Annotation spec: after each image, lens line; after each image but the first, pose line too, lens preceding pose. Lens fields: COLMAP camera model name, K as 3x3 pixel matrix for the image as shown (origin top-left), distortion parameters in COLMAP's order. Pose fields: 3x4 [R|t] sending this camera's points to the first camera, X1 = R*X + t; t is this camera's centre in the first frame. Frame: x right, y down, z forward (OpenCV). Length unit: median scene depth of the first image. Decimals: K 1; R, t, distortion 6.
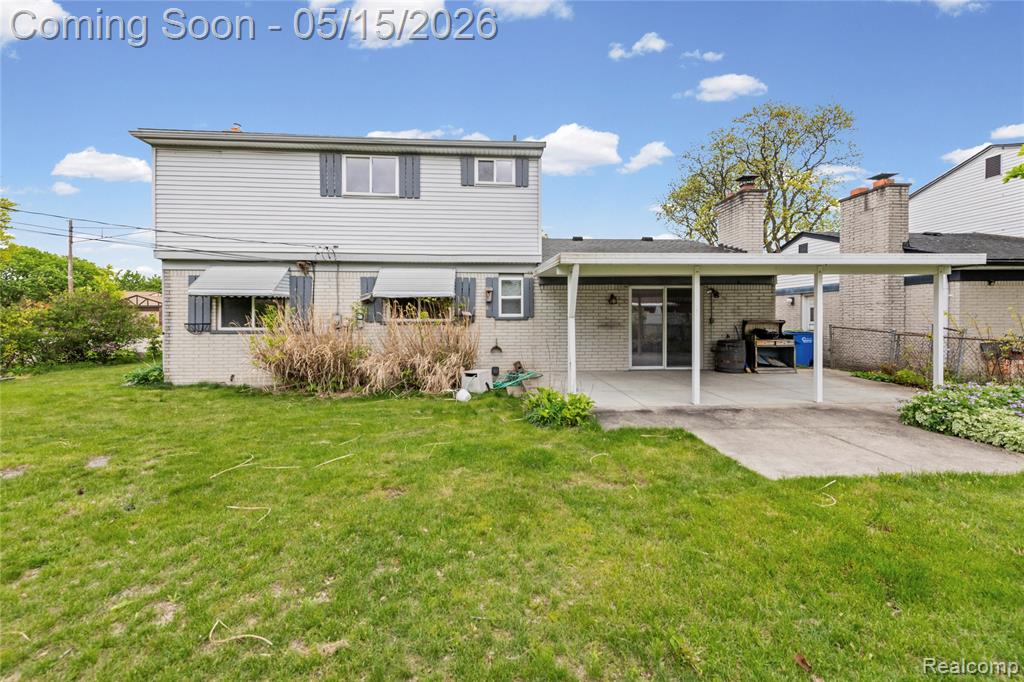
lens RADIAL K [[412.3, 0, 520.6], [0, 412.3, 307.9], [0, 0, 1]] dist [0.022316, -0.000018]
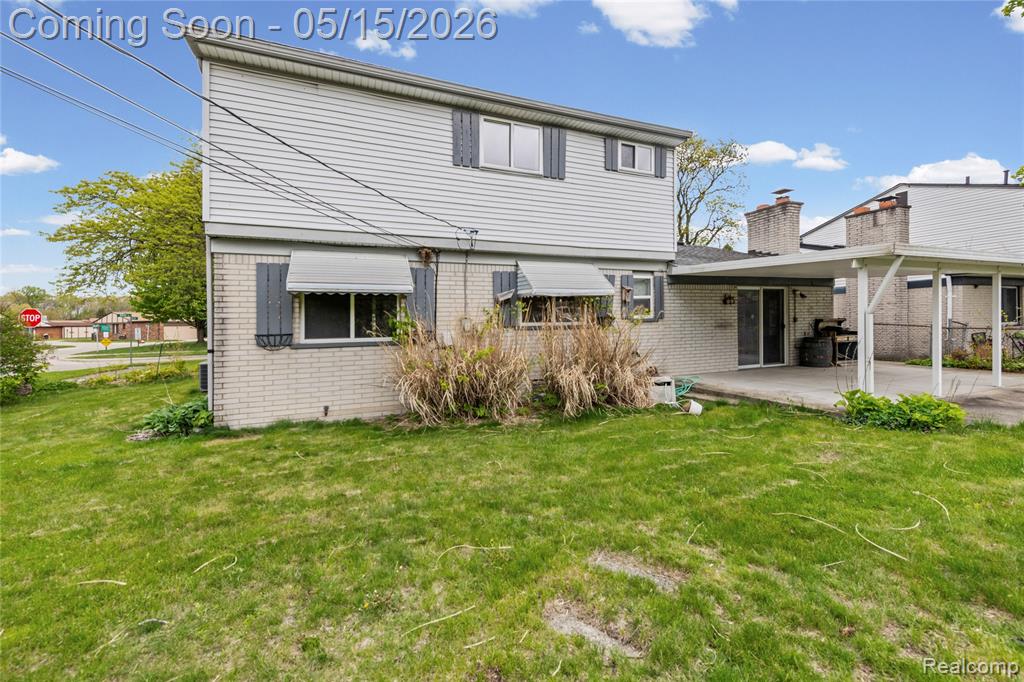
lens RADIAL K [[412.3, 0, 502.6], [0, 412.3, 299.8], [0, 0, 1]] dist [0.022316, -0.000018]
pose [[0.942613, 0.002360, 0.333879, -0.638920], [-0.003082, 0.999994, 0.001633, -0.020514], [-0.333874, -0.002568, 0.942614, 0.241909]]
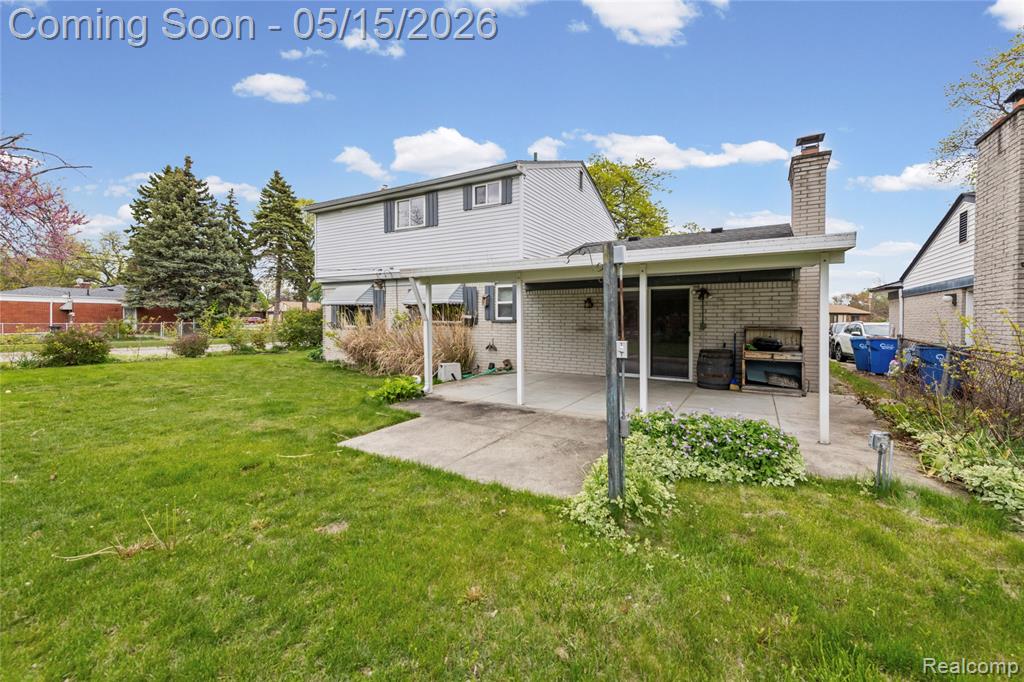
lens RADIAL K [[412.3, 0, 500.4], [0, 412.3, 312.0], [0, 0, 1]] dist [0.022316, -0.000018]
pose [[0.824814, -0.003056, -0.565396, 0.622385], [0.004343, 0.999990, 0.000931, -0.001044], [0.565388, -0.003224, 0.824819, 0.063934]]
